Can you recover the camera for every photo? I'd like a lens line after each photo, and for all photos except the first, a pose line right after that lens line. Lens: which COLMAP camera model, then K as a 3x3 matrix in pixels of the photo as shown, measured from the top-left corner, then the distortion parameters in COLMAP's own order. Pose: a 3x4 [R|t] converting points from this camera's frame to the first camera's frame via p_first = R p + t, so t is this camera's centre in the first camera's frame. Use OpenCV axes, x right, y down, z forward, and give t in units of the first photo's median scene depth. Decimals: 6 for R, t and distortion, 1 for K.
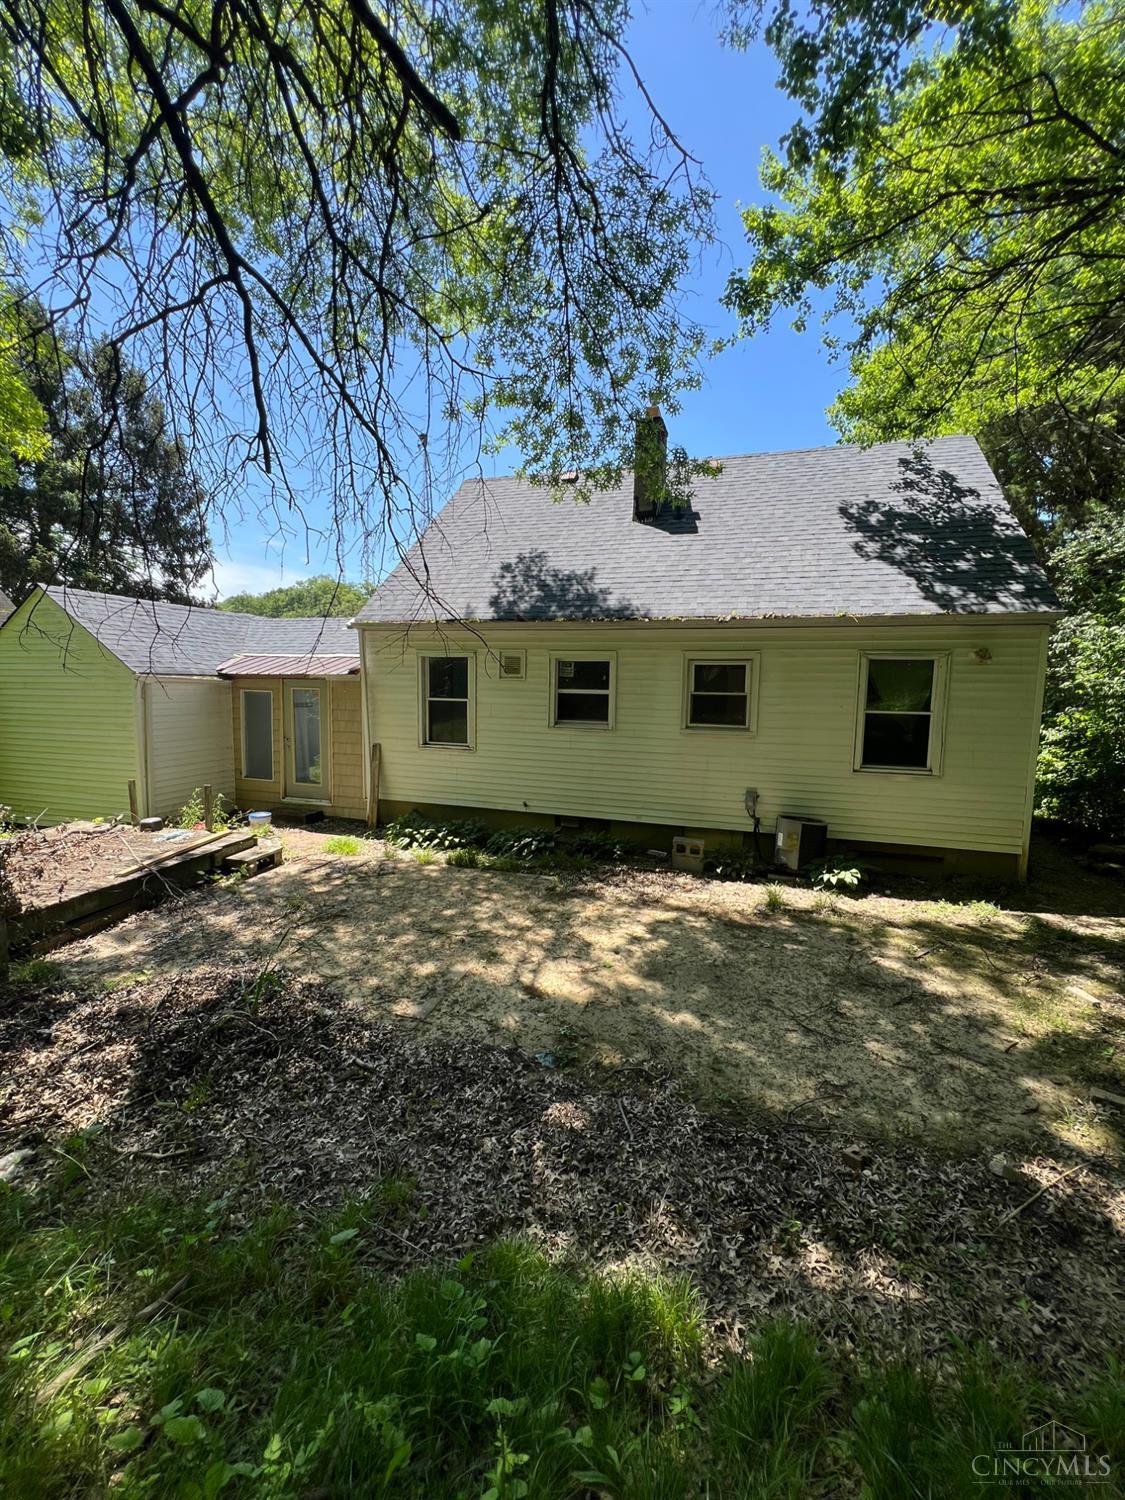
lens RADIAL K [[603.4, 0, 562.7], [0, 603.4, 753.1], [0, 0, 1]] dist [-0.001118, -0.000144]
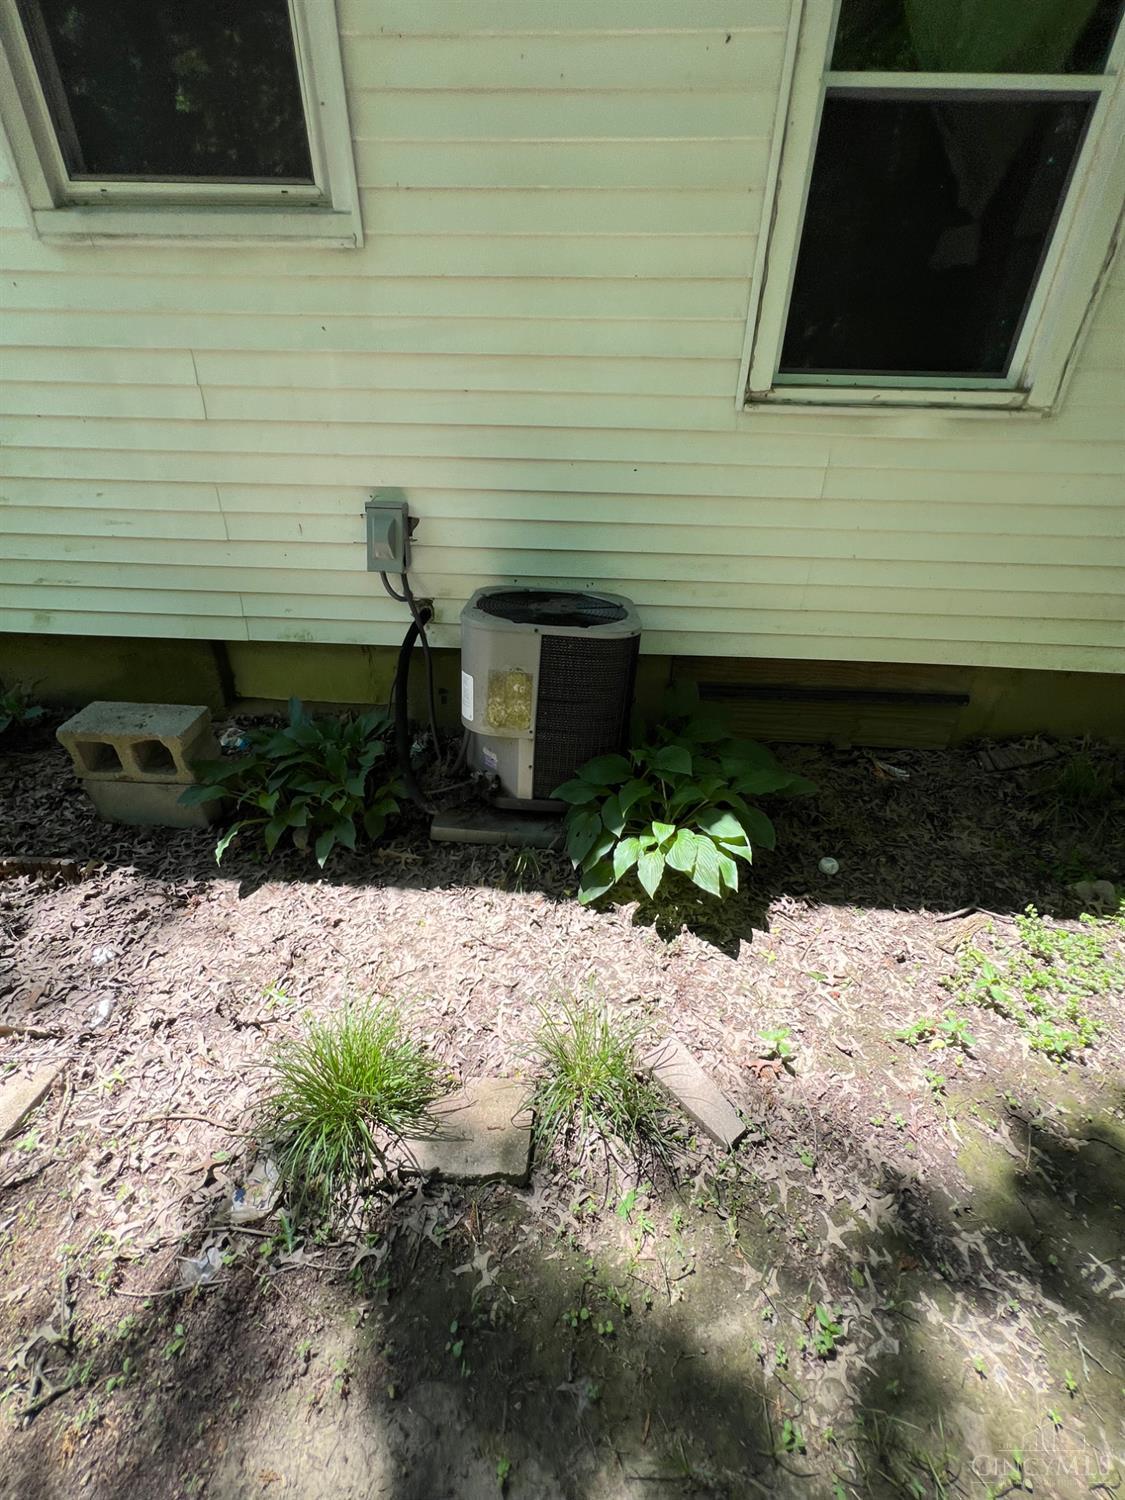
lens RADIAL K [[603.4, 0, 565.8], [0, 603.4, 752.2], [0, 0, 1]] dist [-0.001118, -0.000144]
pose [[0.964125, -0.126085, 0.233593, 0.343620], [0.019862, 0.911792, 0.410171, 0.060636], [-0.264704, -0.390817, 0.881586, 0.763892]]
